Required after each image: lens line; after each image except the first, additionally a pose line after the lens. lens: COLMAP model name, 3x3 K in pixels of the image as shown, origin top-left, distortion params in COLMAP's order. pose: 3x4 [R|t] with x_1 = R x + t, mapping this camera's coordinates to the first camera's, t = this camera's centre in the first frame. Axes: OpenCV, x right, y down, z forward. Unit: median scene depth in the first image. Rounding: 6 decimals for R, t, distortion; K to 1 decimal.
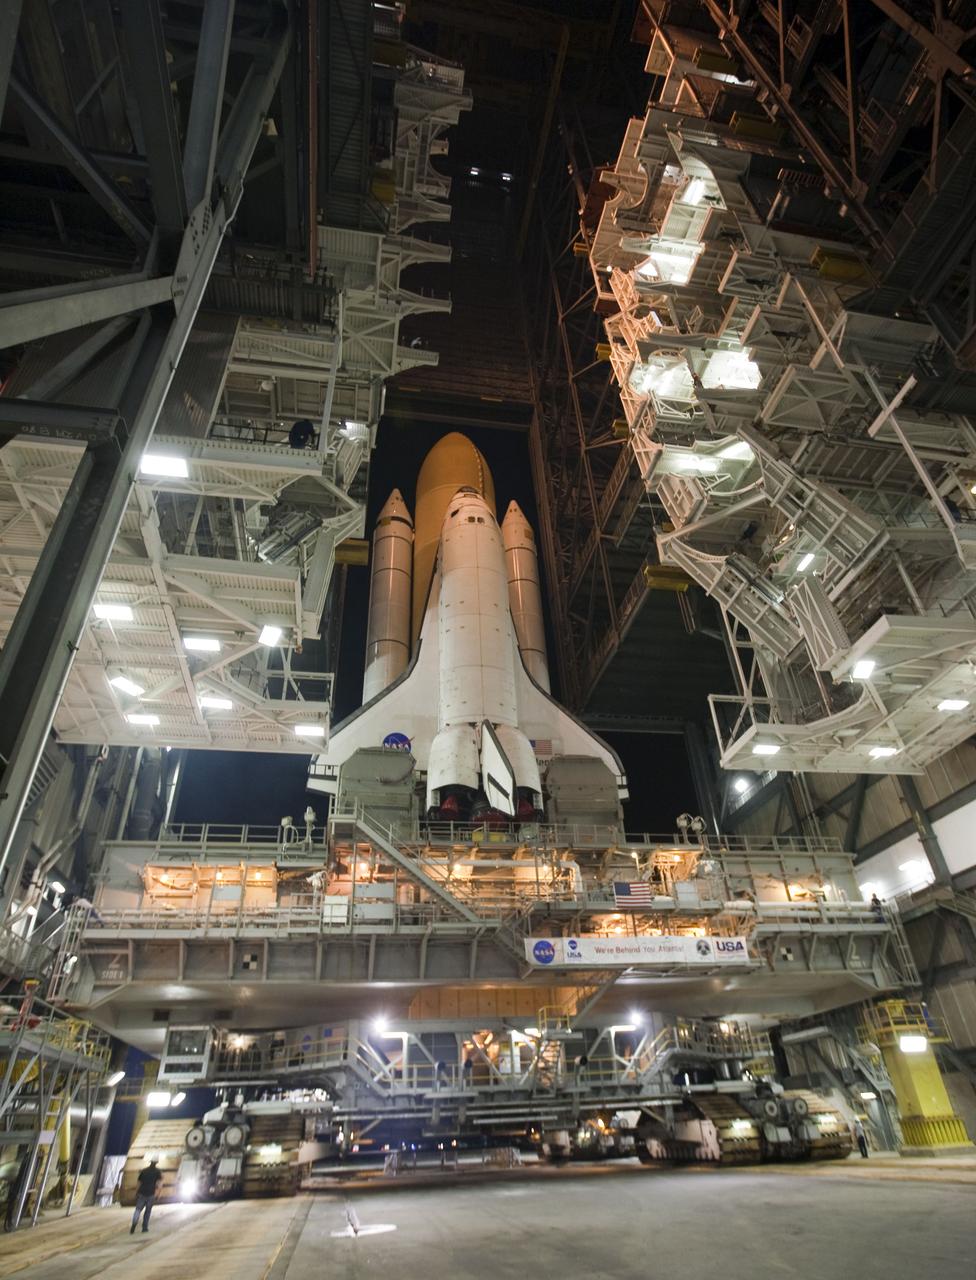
lens RADIAL K [[733.0, 0, 491.8], [0, 733.0, 620.0], [0, 0, 1]] dist [-0.044751, 0.027023]
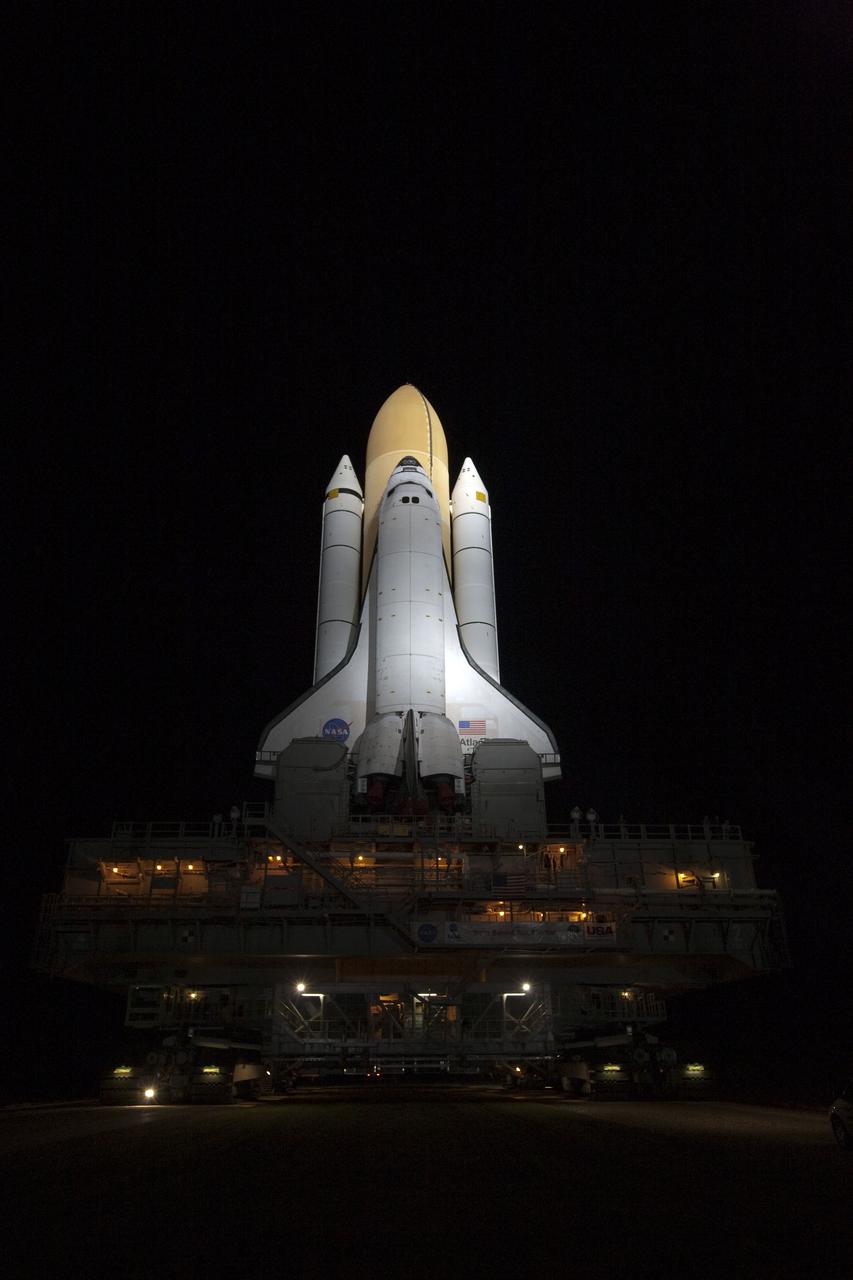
lens RADIAL K [[817.7, 0, 415.4], [0, 817.7, 641.0], [0, 0, 1]] dist [-0.050554, 0.082362]
pose [[0.988632, -0.031337, -0.147055, 0.236320], [0.052235, 0.988705, 0.140480, -0.172158], [0.140992, -0.146564, 0.979102, -0.187862]]
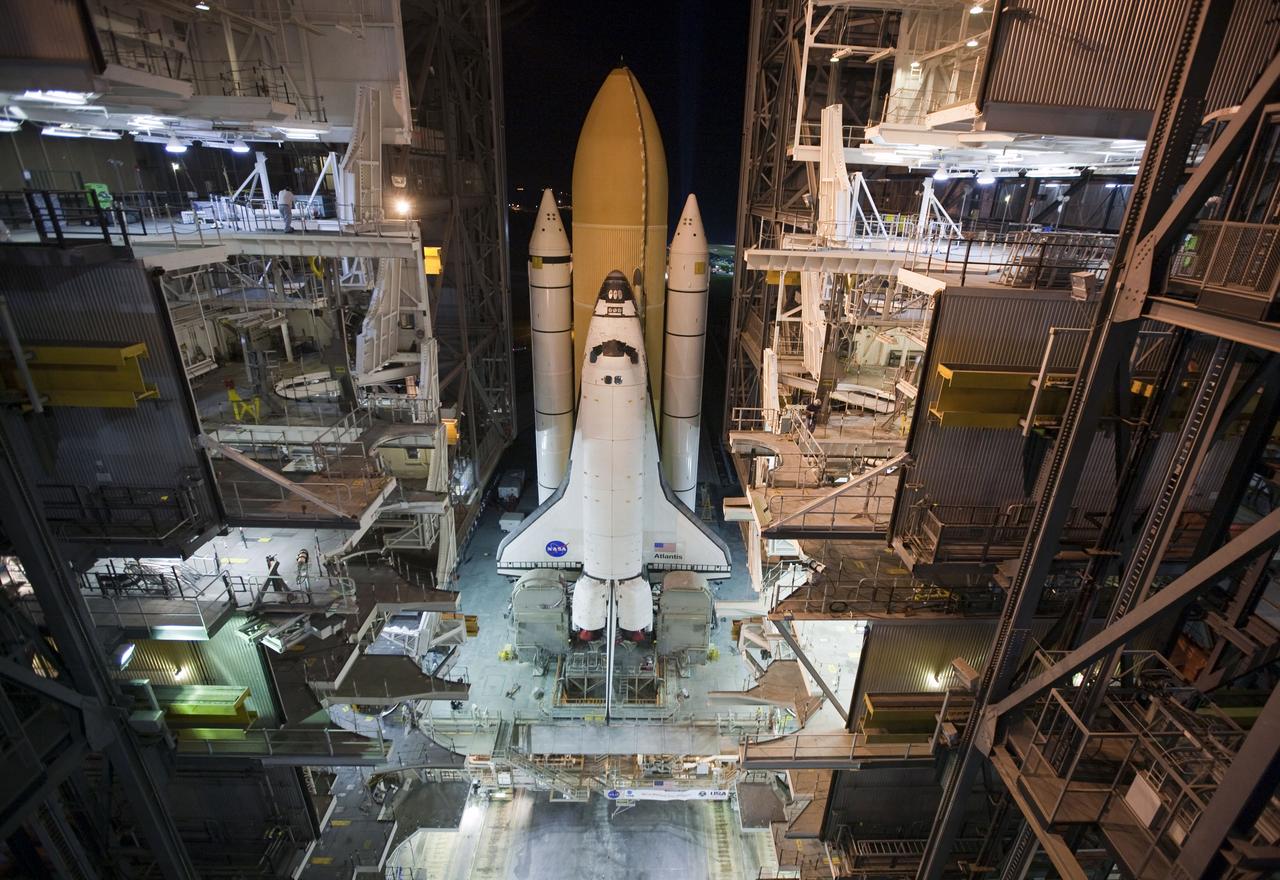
lens RADIAL K [[616.7, 0, 644.8], [0, 616.7, 438.5], [0, 0, 1]] dist [-0.042778, -0.000020]
pose [[0.981634, 0.131544, -0.138172, 0.230216], [0.048701, 0.527480, 0.848170, -1.282144], [0.184455, -0.839321, 0.511386, 0.899643]]
